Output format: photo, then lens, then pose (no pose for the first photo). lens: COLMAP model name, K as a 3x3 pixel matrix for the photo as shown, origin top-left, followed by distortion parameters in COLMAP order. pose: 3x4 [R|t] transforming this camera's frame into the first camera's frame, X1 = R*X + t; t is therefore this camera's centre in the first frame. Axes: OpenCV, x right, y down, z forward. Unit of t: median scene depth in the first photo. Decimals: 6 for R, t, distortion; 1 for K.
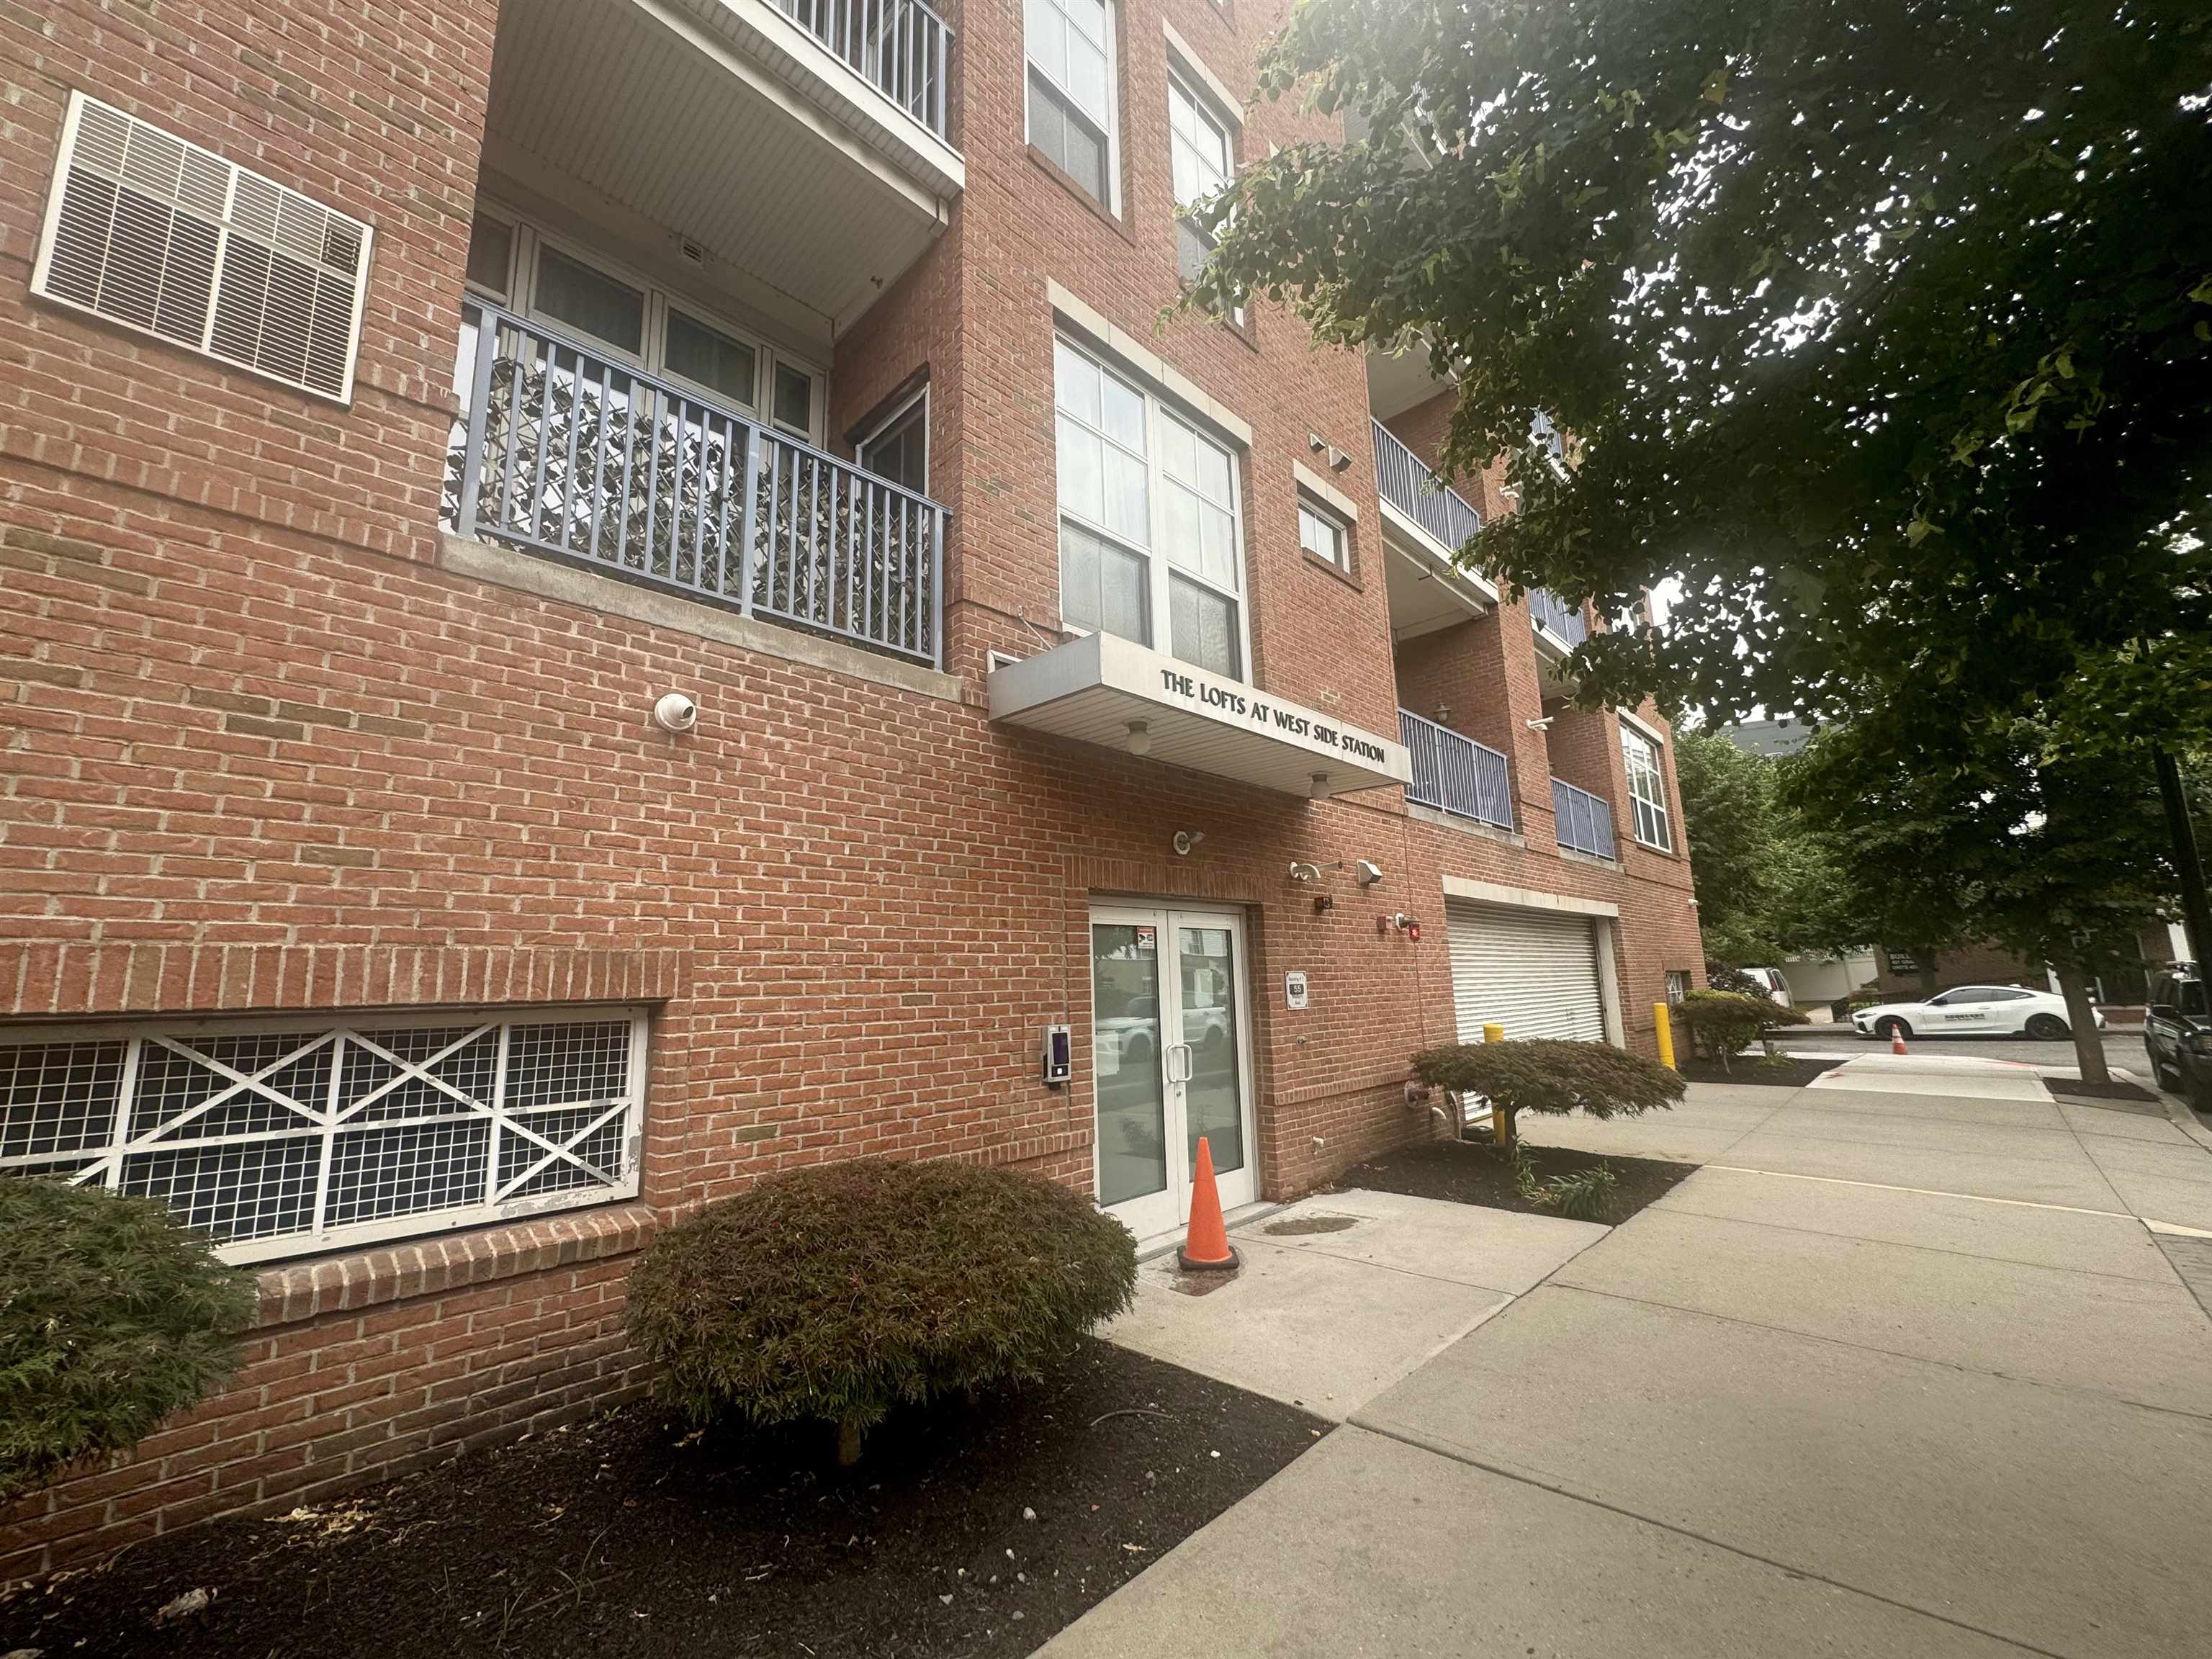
lens RADIAL K [[882.1, 0, 1106.0], [0, 882.1, 829.5], [0, 0, 1]] dist [-0.001402, 0.000087]
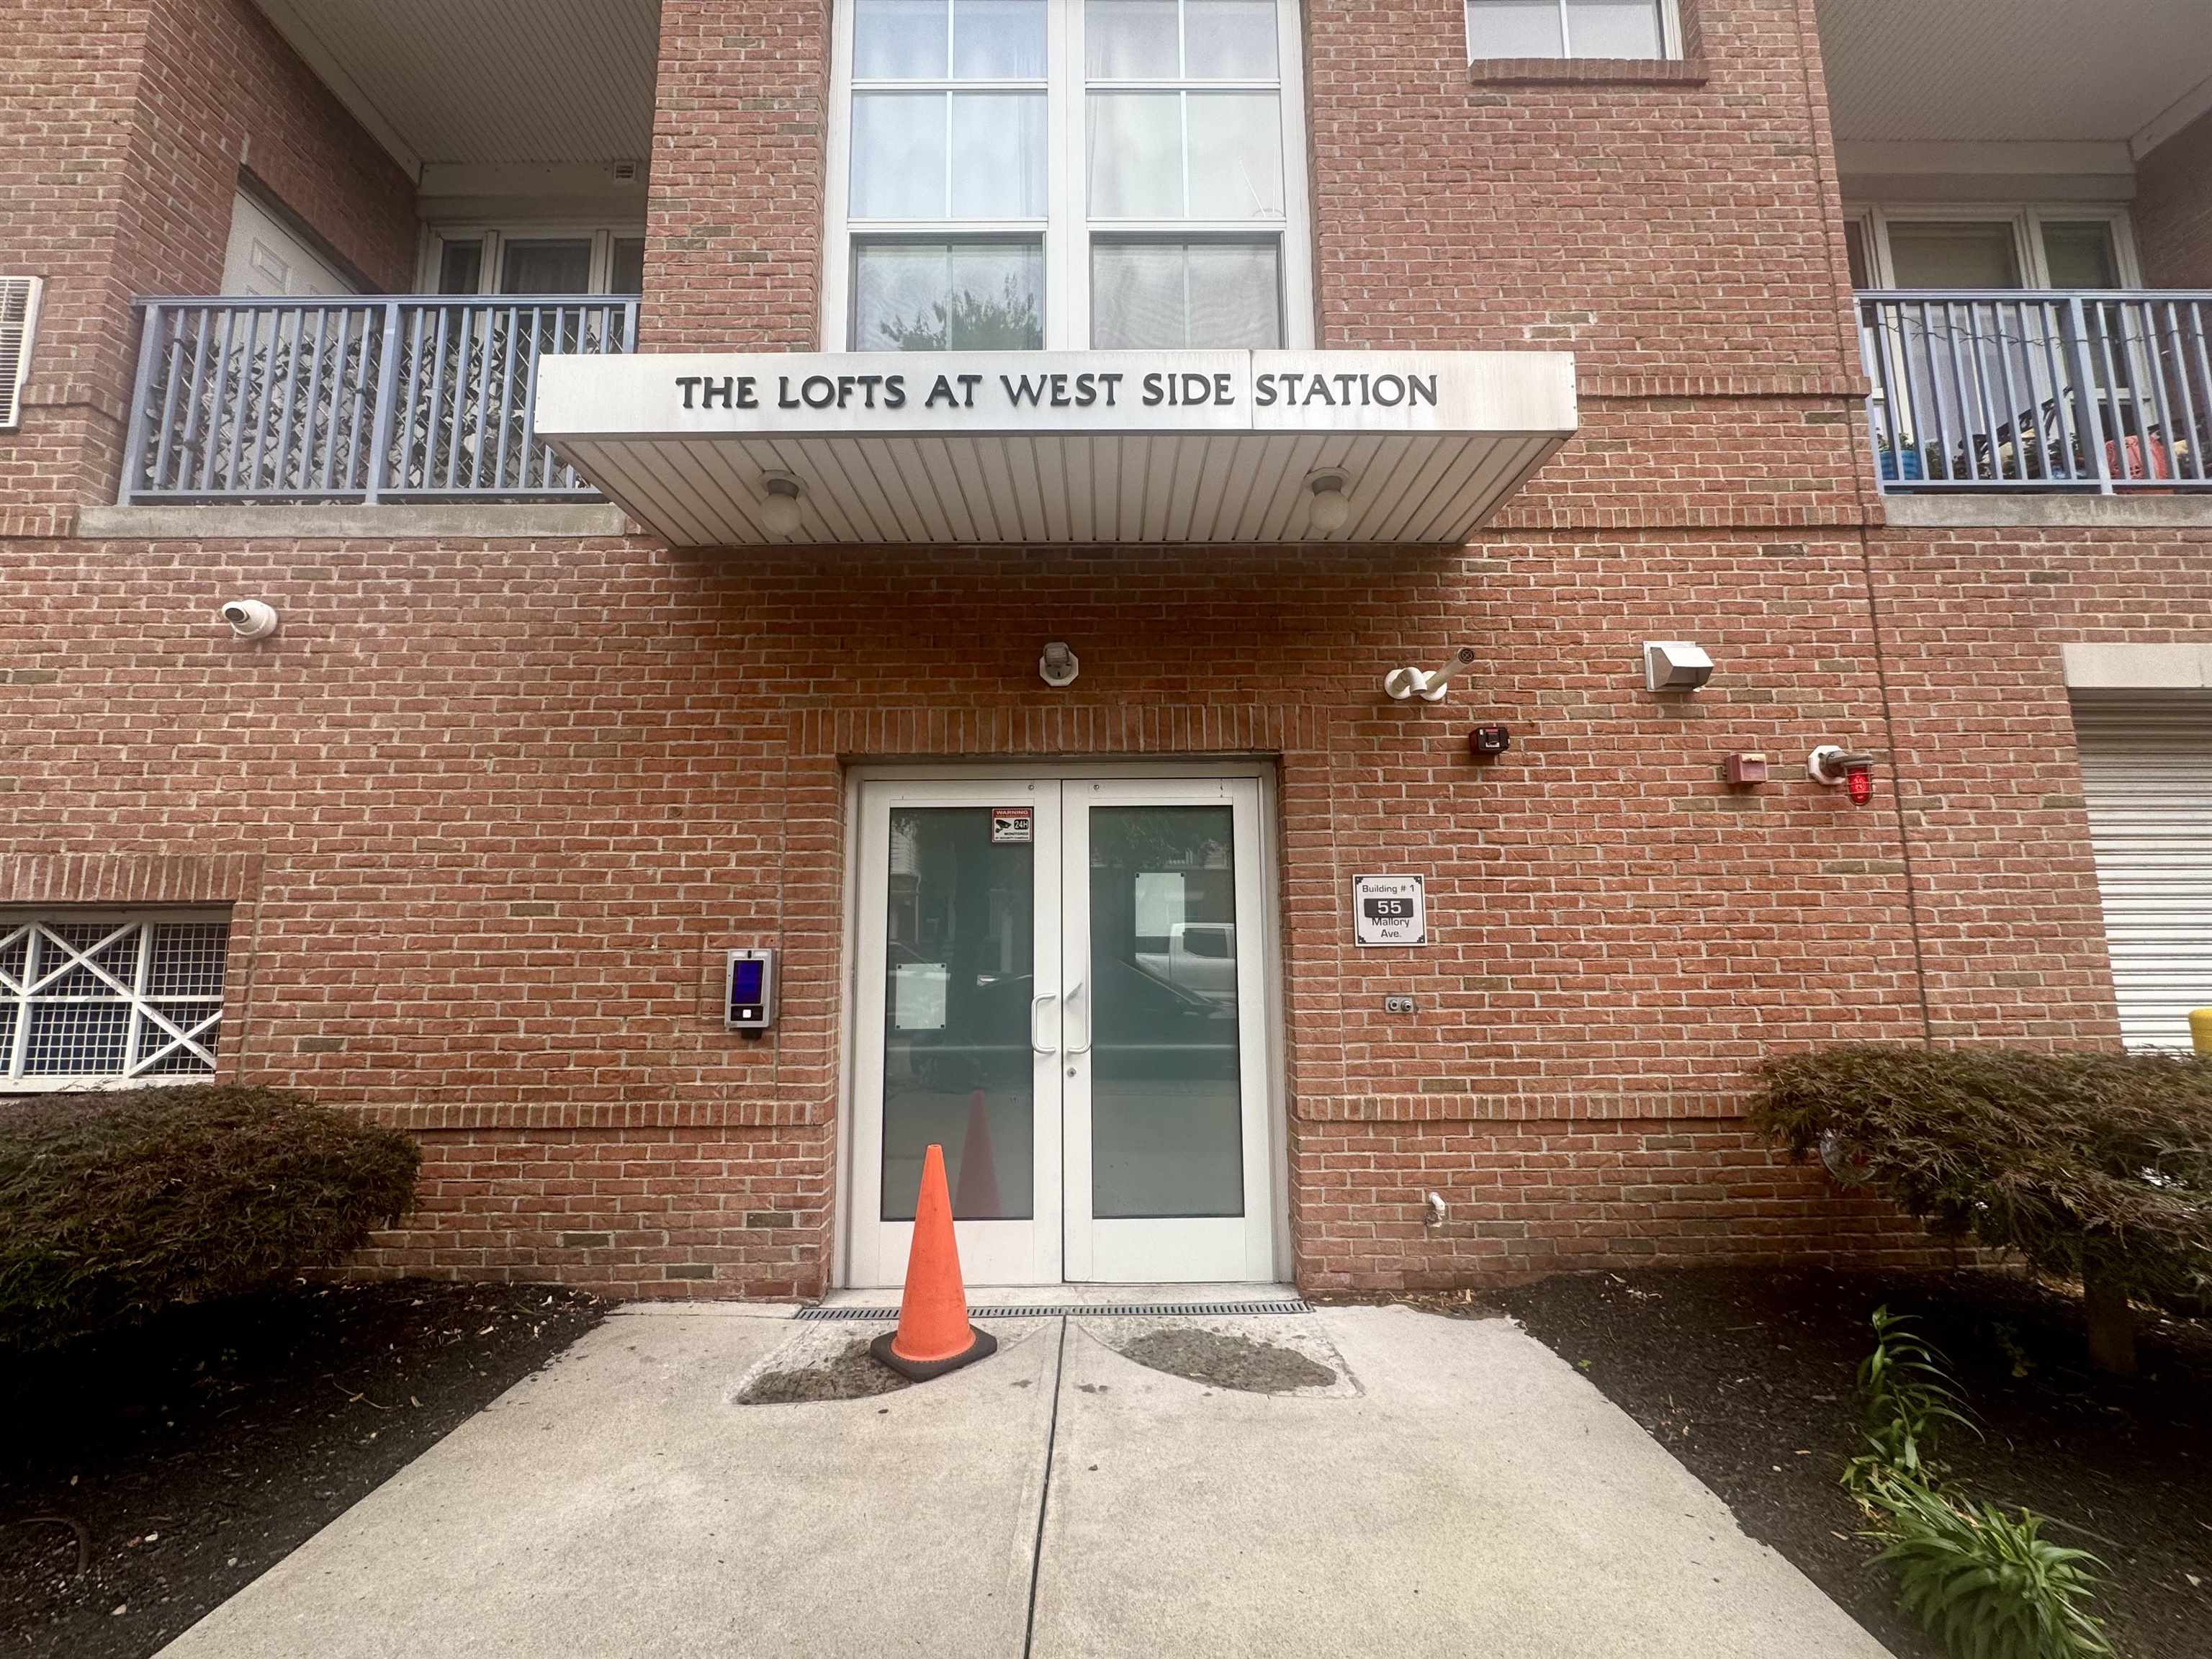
lens RADIAL K [[882.1, 0, 1106.0], [0, 882.1, 829.5], [0, 0, 1]] dist [-0.001402, 0.000087]
pose [[0.699805, -0.069012, -0.710993, 0.842354], [0.114015, 0.993353, 0.015802, 0.190111], [0.705177, -0.092122, 0.703022, 0.917059]]
